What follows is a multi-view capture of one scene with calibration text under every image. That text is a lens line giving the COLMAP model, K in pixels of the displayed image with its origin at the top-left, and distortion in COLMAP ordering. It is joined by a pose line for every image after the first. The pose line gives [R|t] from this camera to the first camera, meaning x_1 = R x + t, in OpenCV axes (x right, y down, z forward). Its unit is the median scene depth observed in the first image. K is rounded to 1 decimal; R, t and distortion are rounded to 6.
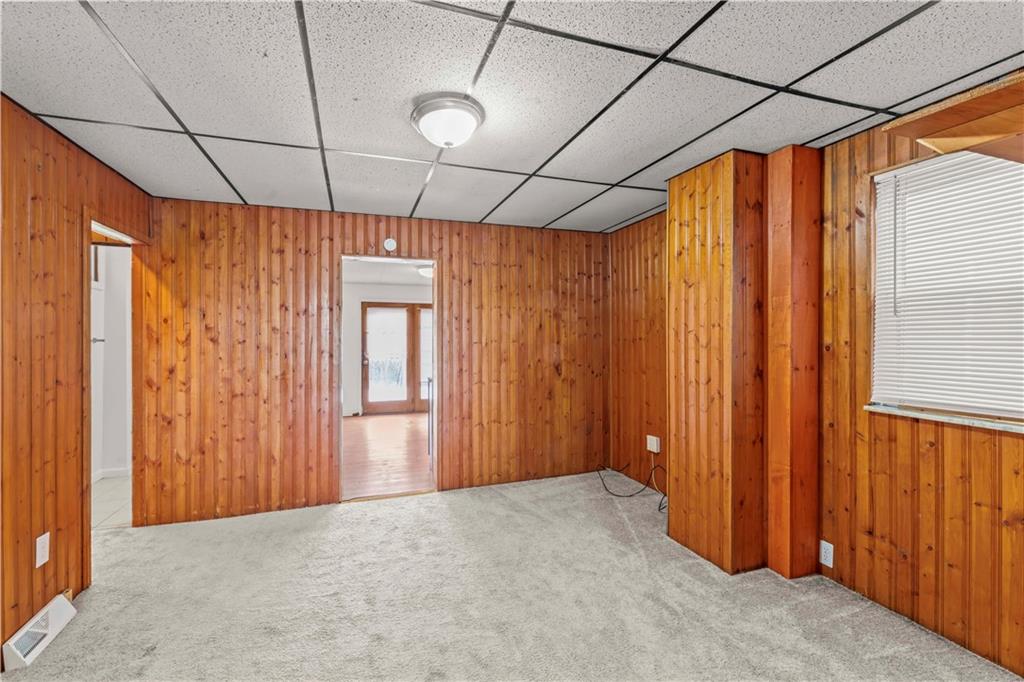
lens RADIAL K [[446.5, 0, 507.8], [0, 446.5, 341.7], [0, 0, 1]] dist [-0.004704, -0.000137]
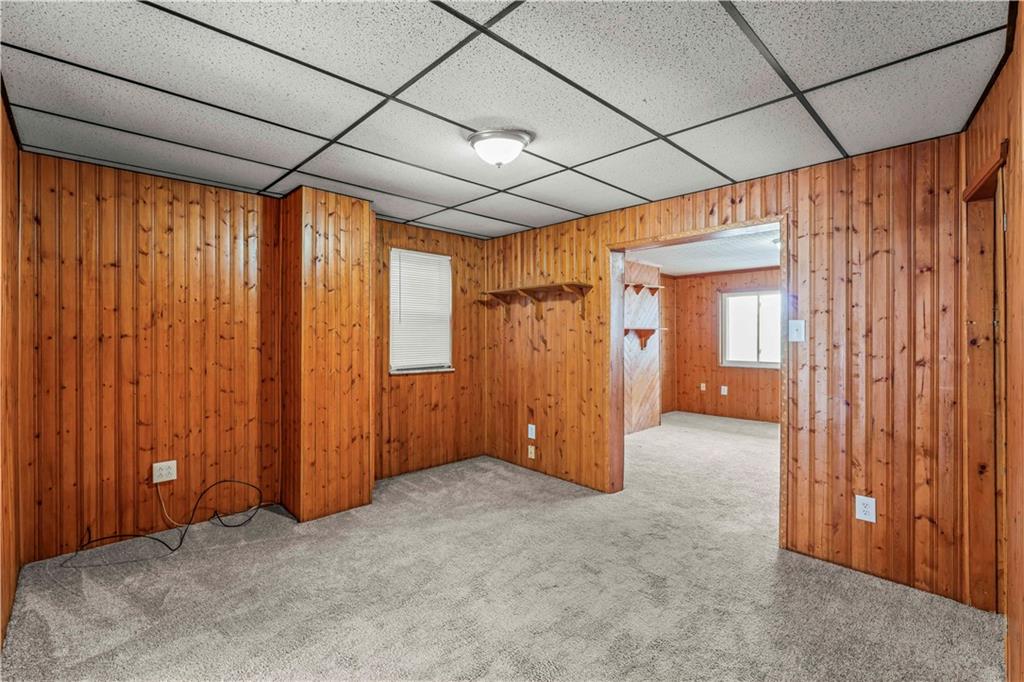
lens RADIAL K [[462.6, 0, 507.3], [0, 462.6, 332.3], [0, 0, 1]] dist [0.002577, -0.000098]
pose [[-0.419365, 0.007024, 0.907791, -0.942268], [0.010262, 0.999943, -0.002996, -0.006034], [-0.907760, 0.008059, -0.419413, 1.144851]]
